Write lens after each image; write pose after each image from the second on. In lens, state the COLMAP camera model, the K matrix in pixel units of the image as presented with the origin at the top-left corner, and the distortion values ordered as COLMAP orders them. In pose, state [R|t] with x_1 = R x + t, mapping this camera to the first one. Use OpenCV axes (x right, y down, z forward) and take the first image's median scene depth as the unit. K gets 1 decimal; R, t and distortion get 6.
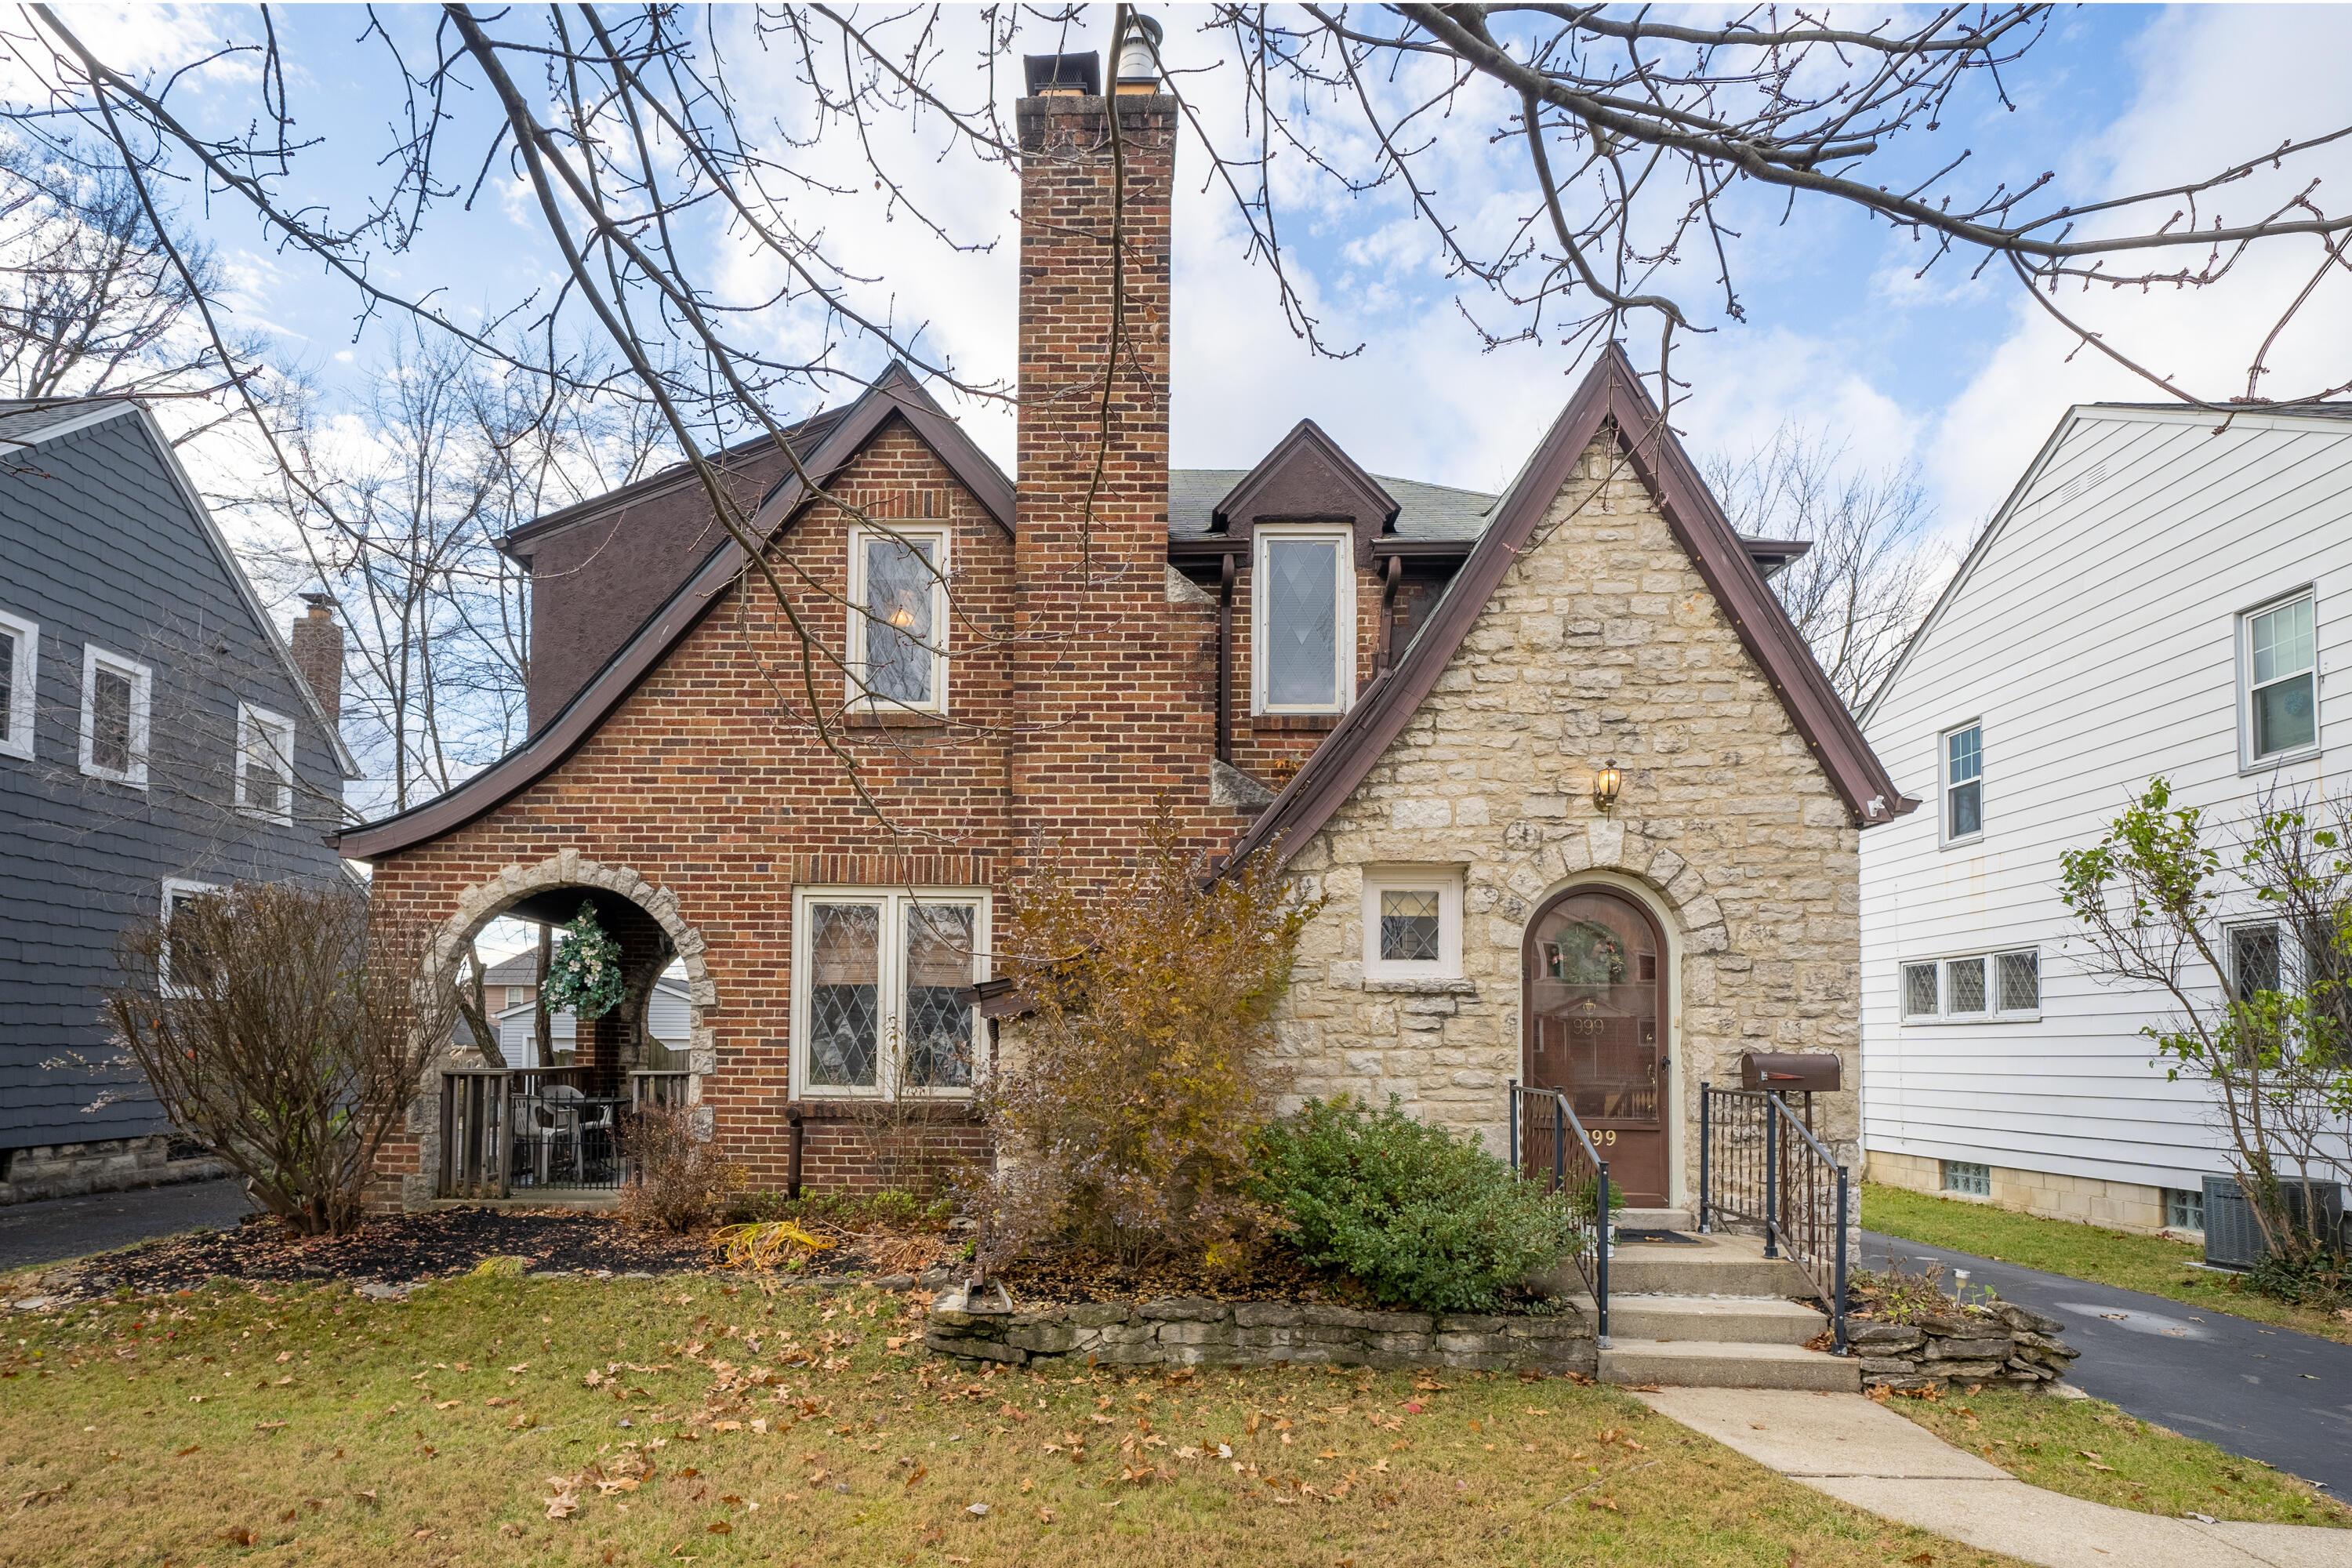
lens RADIAL K [[929.9, 0, 1176.6], [0, 929.9, 759.9], [0, 0, 1]] dist [-0.001861, -0.000164]
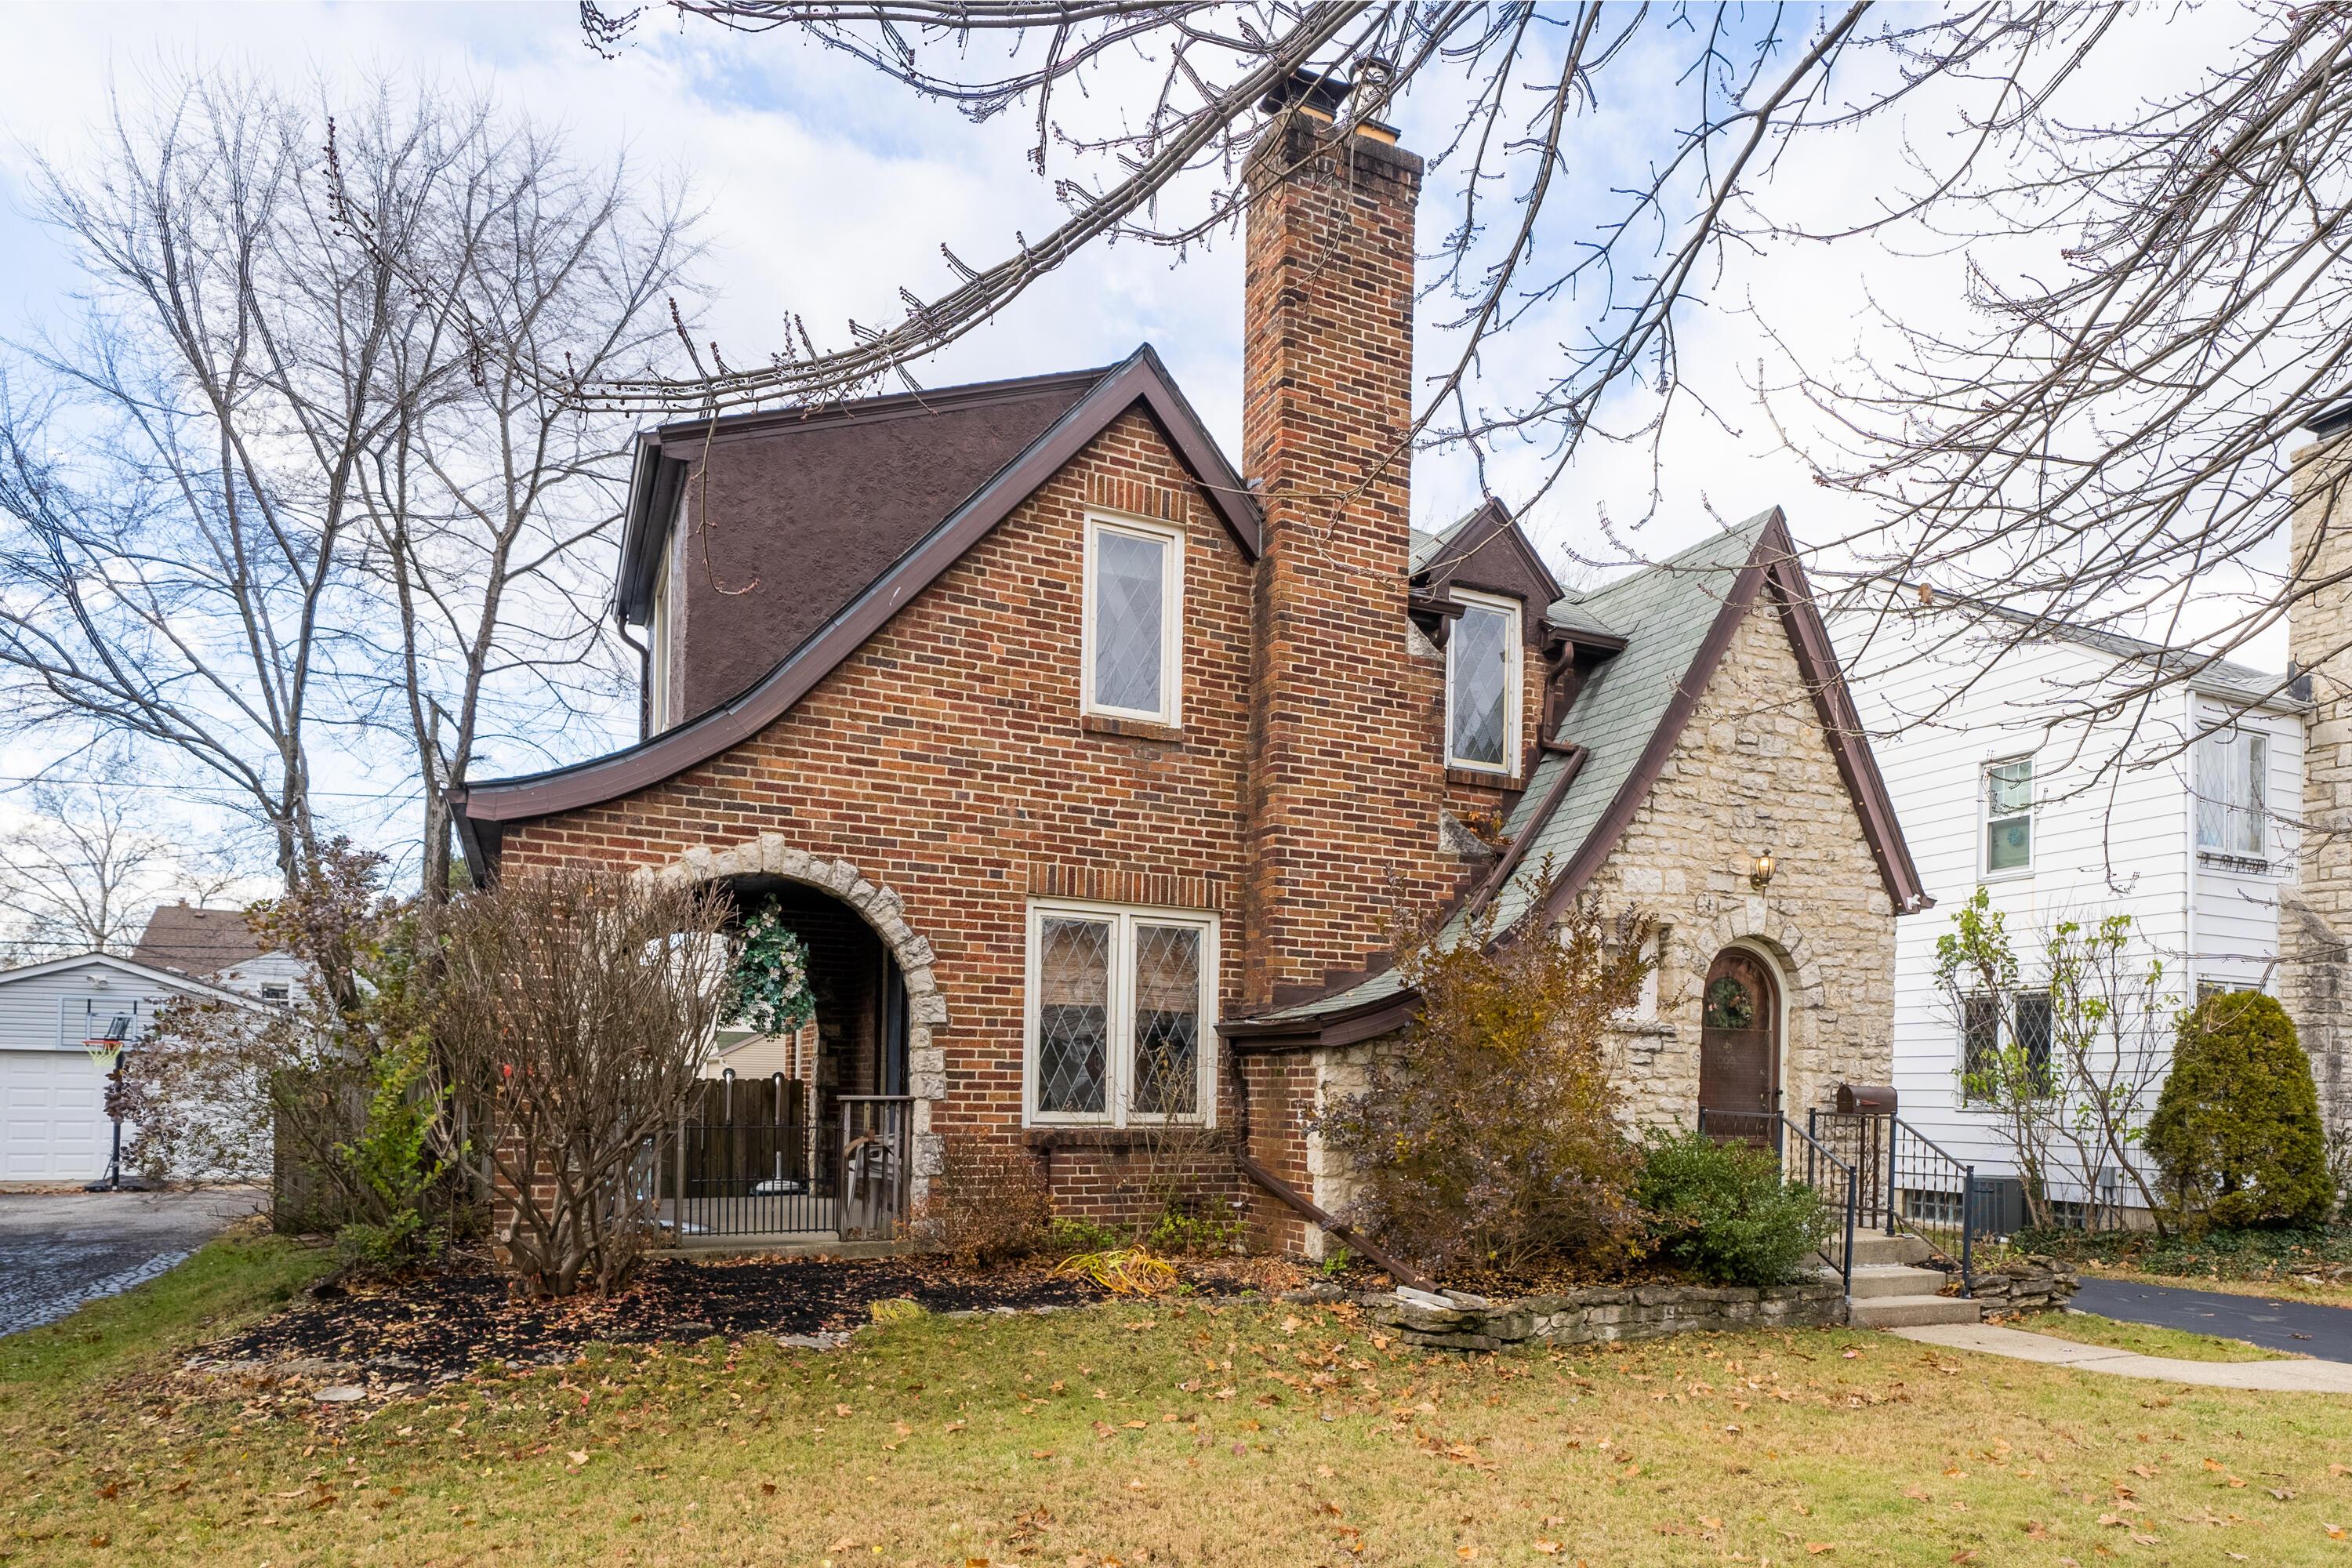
lens RADIAL K [[1064.4, 0, 1171.8], [0, 1064.4, 763.6], [0, 0, 1]] dist [0.000027, -0.000116]
pose [[0.924762, 0.117819, 0.361848, -0.676615], [-0.122548, 0.992413, -0.009943, -0.001916], [-0.360274, -0.035149, 0.932184, -0.029503]]
